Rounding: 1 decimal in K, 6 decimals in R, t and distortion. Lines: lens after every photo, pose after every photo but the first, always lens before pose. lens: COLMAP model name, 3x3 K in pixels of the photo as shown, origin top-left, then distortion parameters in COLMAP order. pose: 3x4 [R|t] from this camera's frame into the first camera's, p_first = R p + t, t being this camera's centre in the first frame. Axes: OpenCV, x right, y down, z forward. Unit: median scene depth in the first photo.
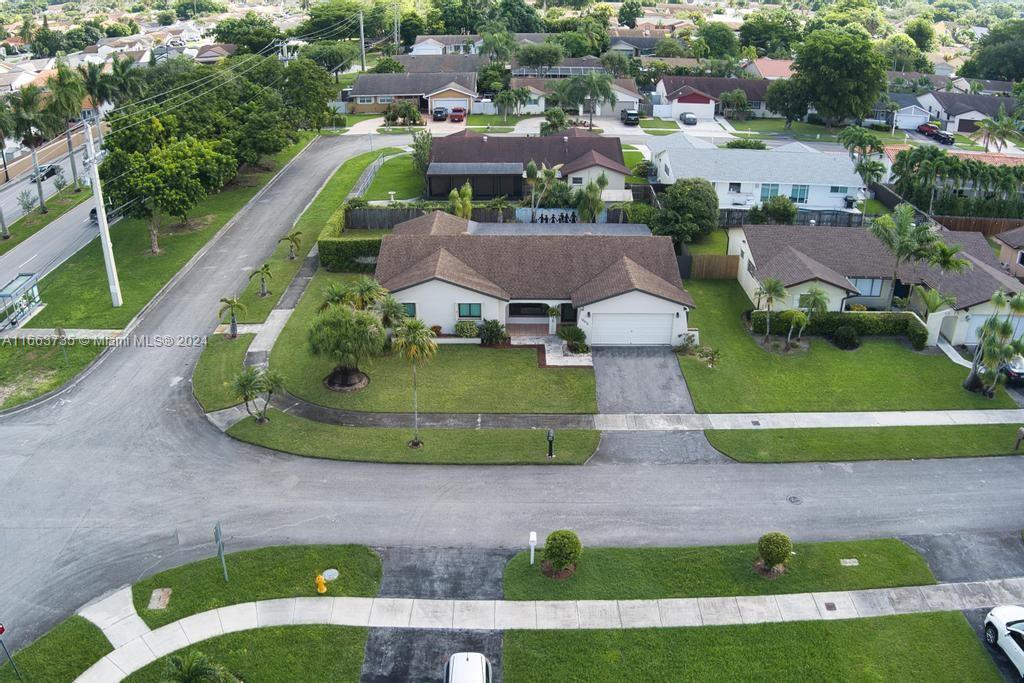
lens RADIAL K [[834.3, 0, 512.0], [0, 834.3, 341.5], [0, 0, 1]] dist [-0.256846, 0.084966]
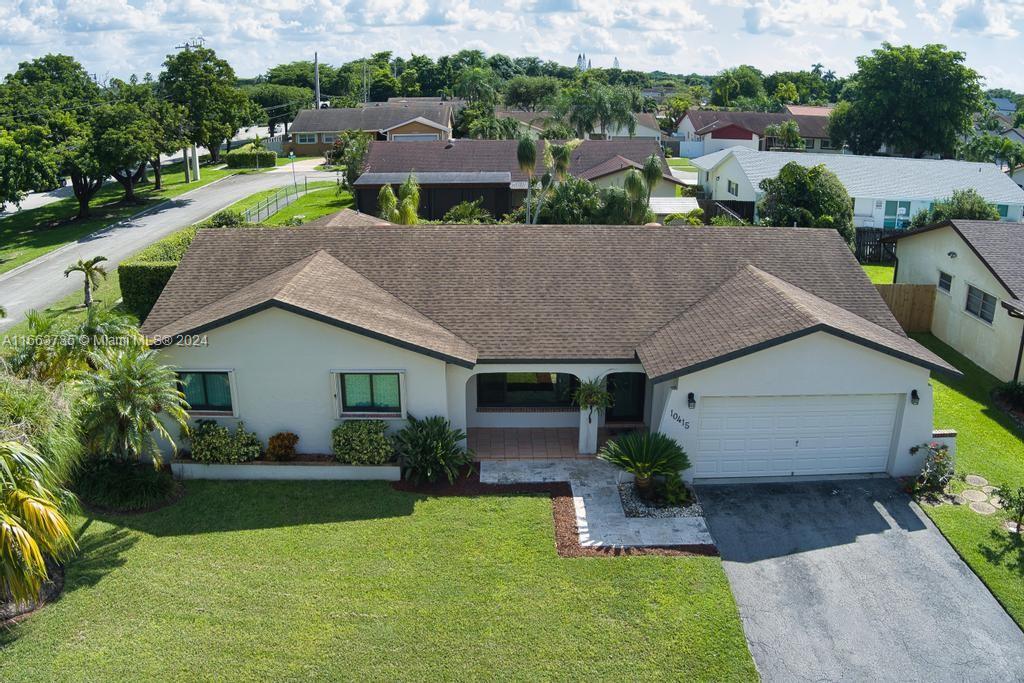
lens RADIAL K [[834.3, 0, 512.0], [0, 834.3, 341.5], [0, 0, 1]] dist [-0.256846, 0.084966]
pose [[0.999897, -0.003444, 0.013945, 0.008369], [0.005241, 0.991371, -0.130980, -0.010583], [-0.013374, 0.131040, 0.991287, 0.624831]]
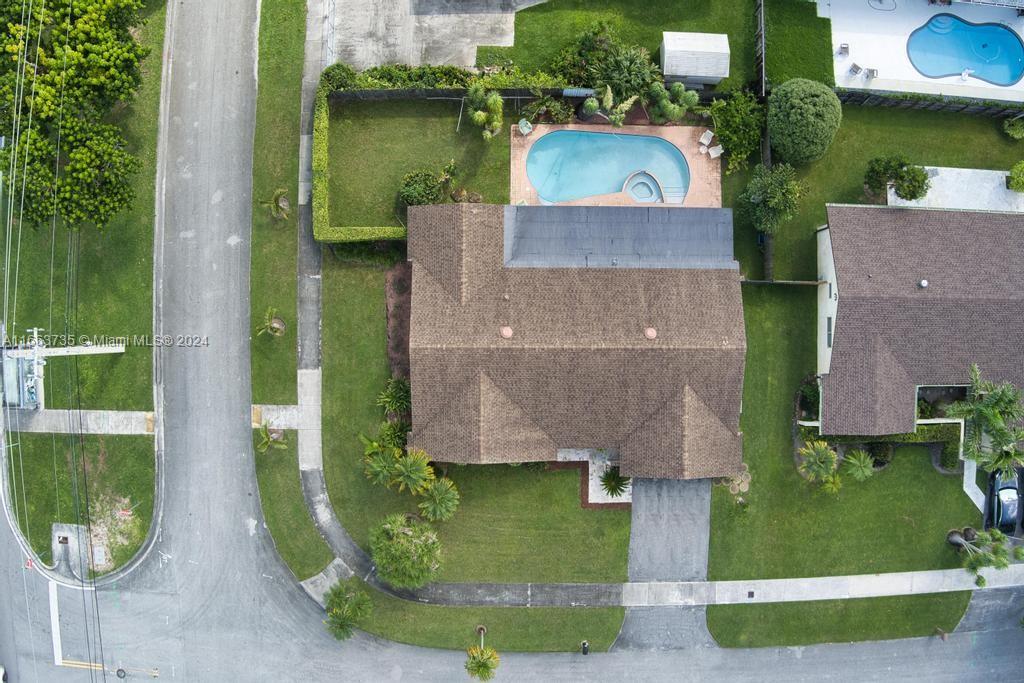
lens RADIAL K [[834.3, 0, 512.0], [0, 834.3, 341.5], [0, 0, 1]] dist [-0.256846, 0.084966]
pose [[0.999984, 0.002633, -0.005008, -0.051039], [0.003428, 0.422086, 0.906549, -0.981717], [0.004501, -0.906552, 0.422071, 0.703292]]
